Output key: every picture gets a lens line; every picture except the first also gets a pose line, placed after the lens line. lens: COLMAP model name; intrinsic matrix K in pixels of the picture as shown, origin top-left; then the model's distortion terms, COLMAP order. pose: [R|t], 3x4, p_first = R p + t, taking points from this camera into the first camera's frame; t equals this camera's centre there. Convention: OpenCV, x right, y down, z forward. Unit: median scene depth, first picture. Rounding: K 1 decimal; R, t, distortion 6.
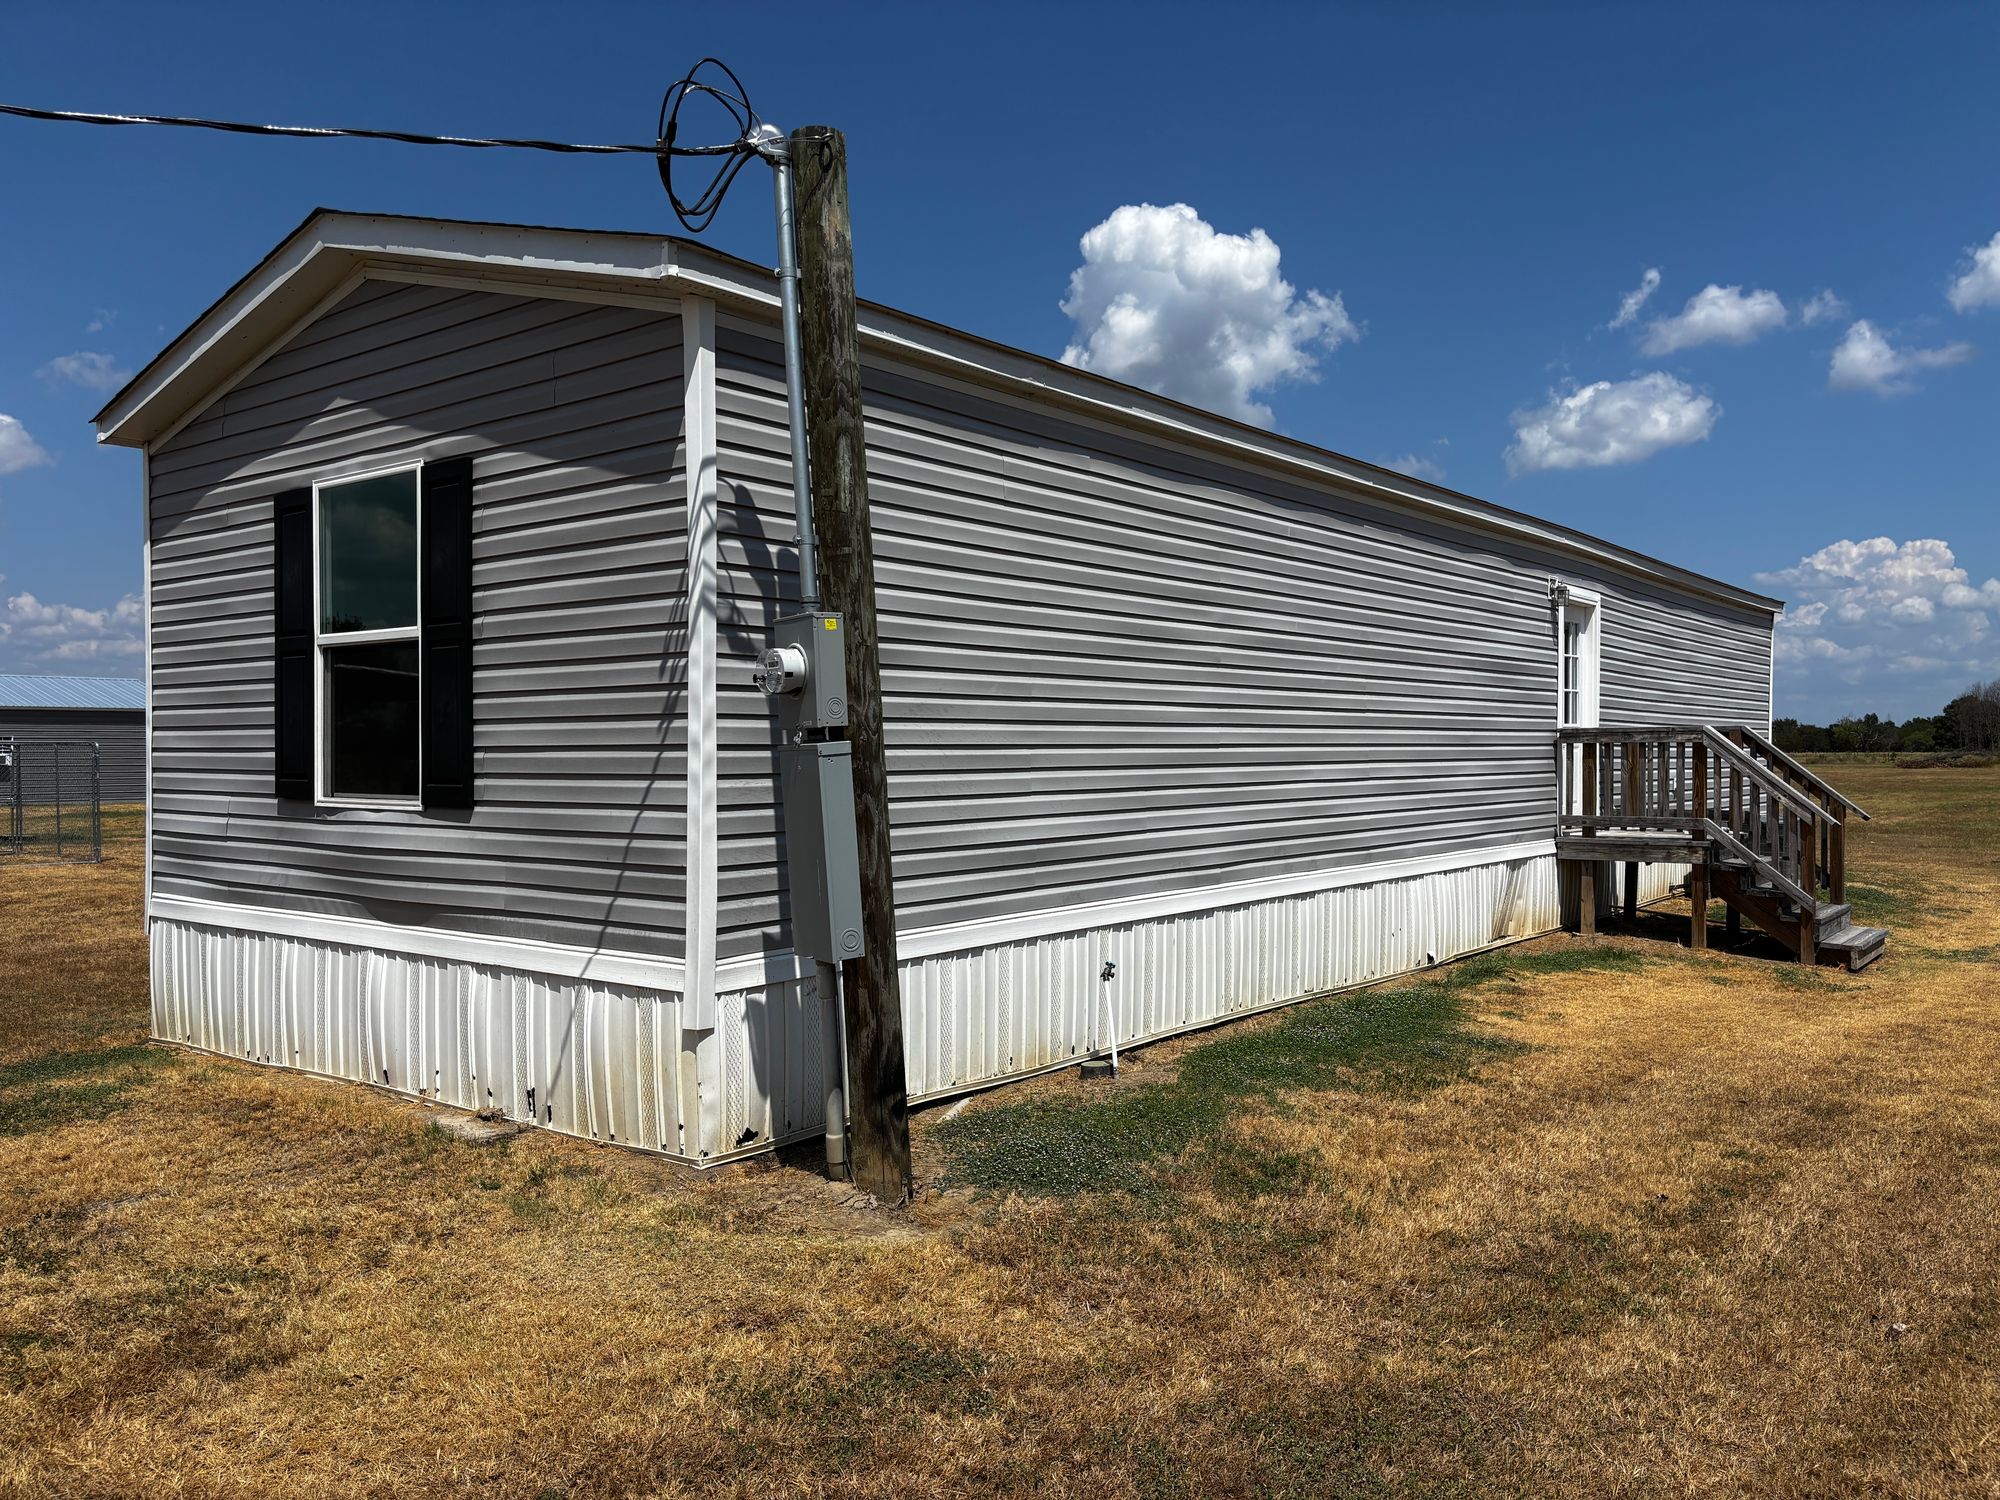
lens RADIAL K [[1531.1, 0, 1000.0], [0, 1531.1, 750.0], [0, 0, 1]] dist [0.003784, 0.002169]
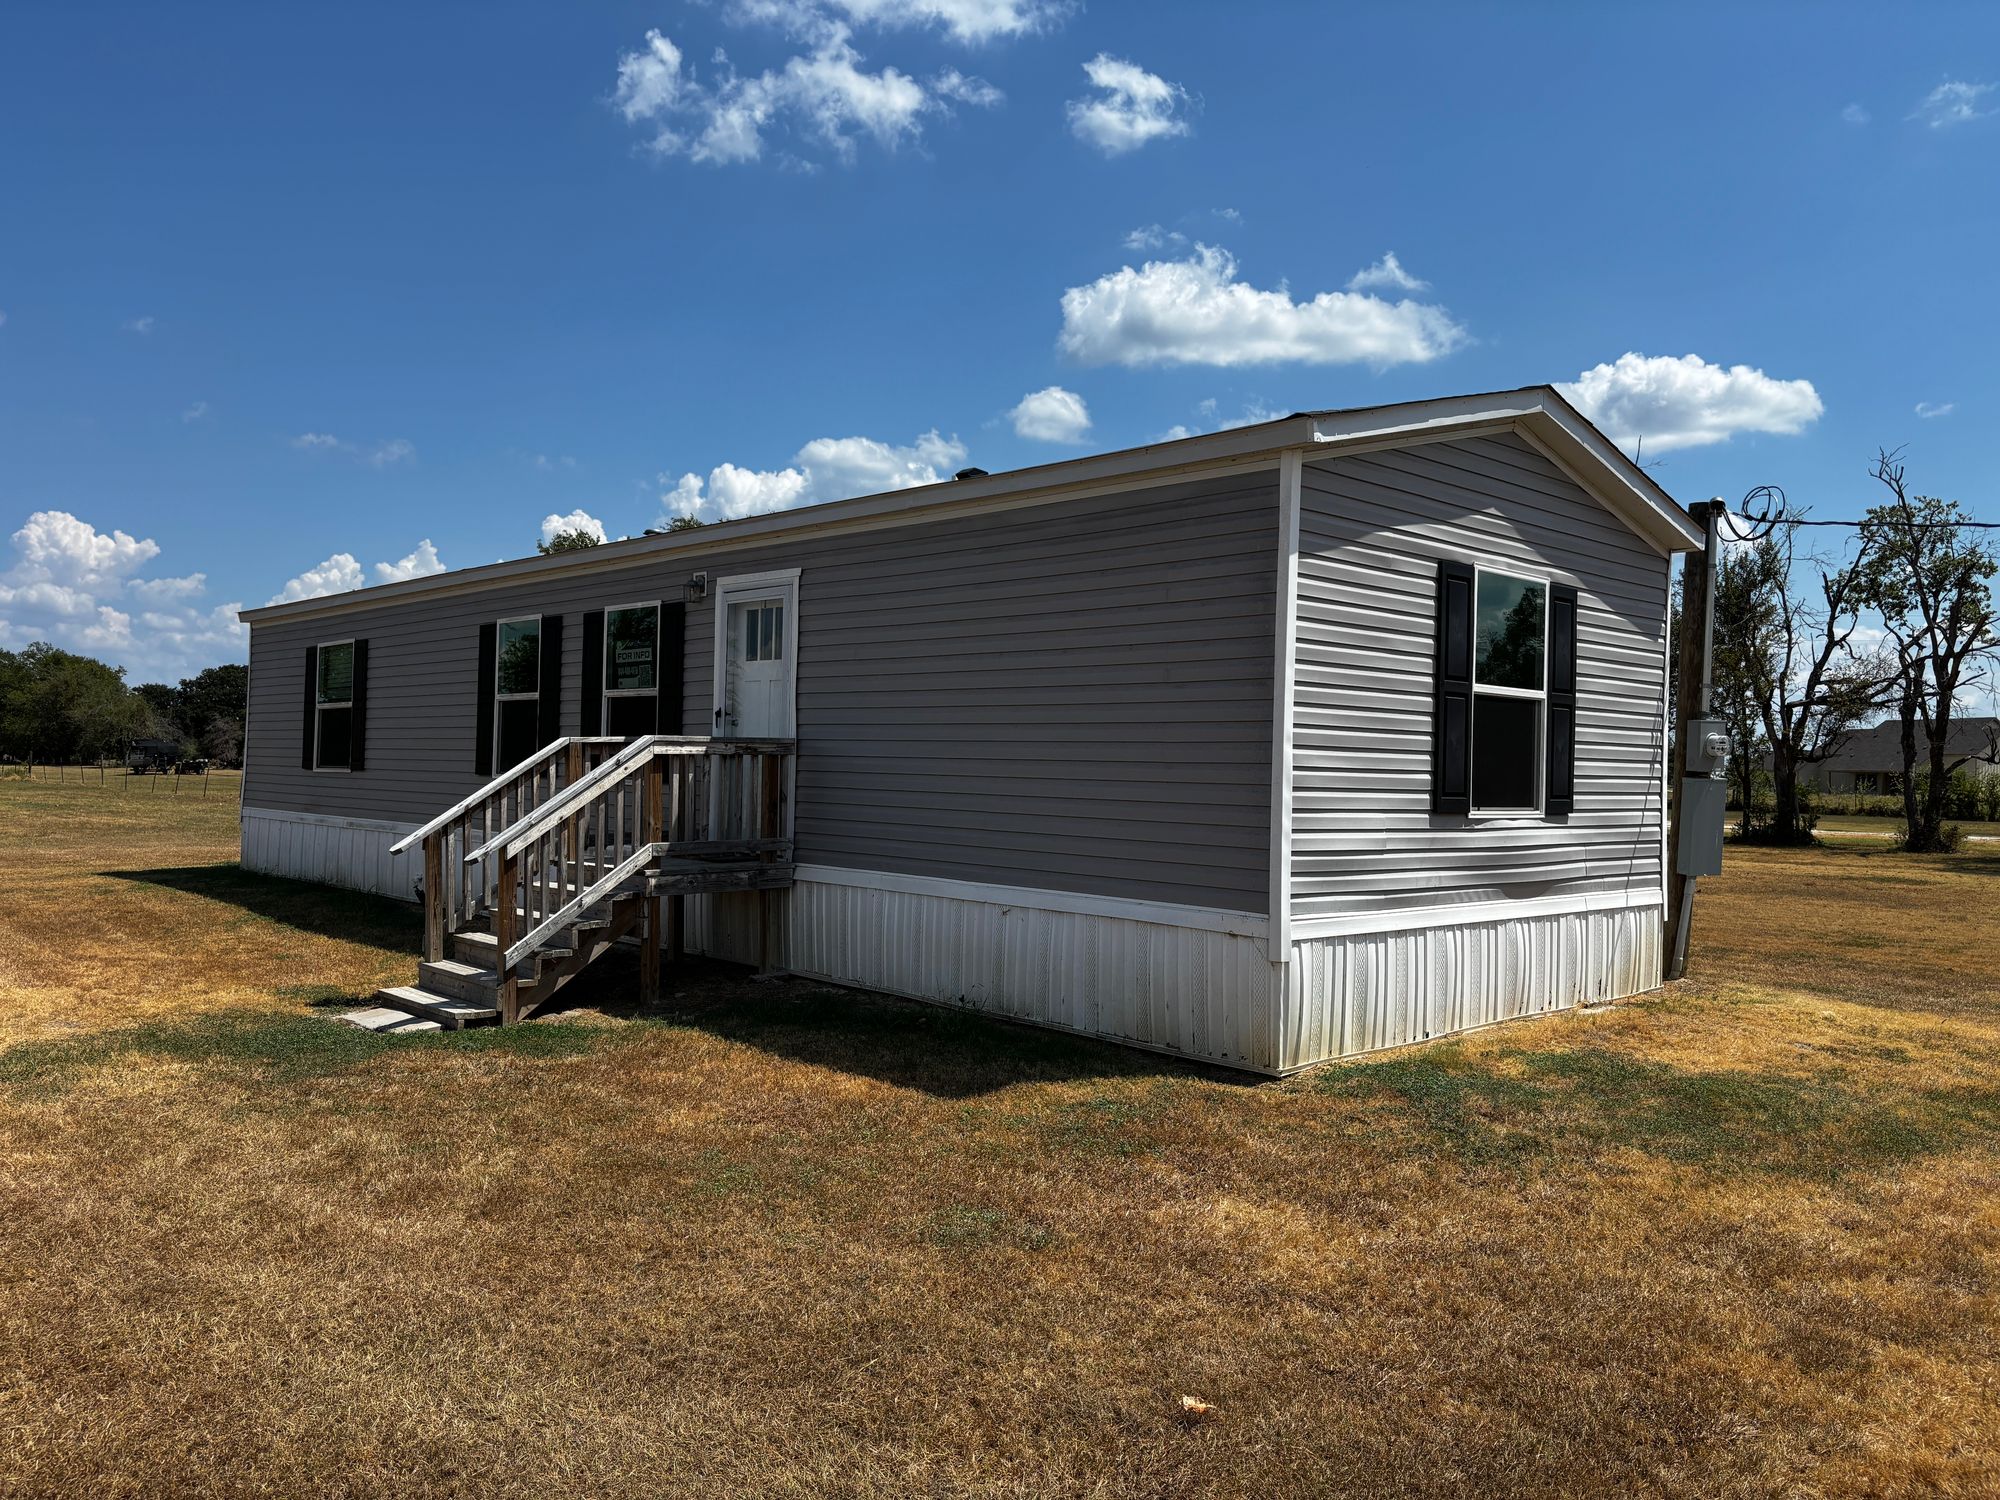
lens RADIAL K [[1531.1, 0, 1000.0], [0, 1531.1, 750.0], [0, 0, 1]] dist [0.003784, 0.002169]
pose [[0.153968, 0.017676, 0.987918, -1.870498], [-0.023583, 0.999621, -0.014210, 0.007844], [-0.987794, -0.021110, 0.154327, 1.263027]]
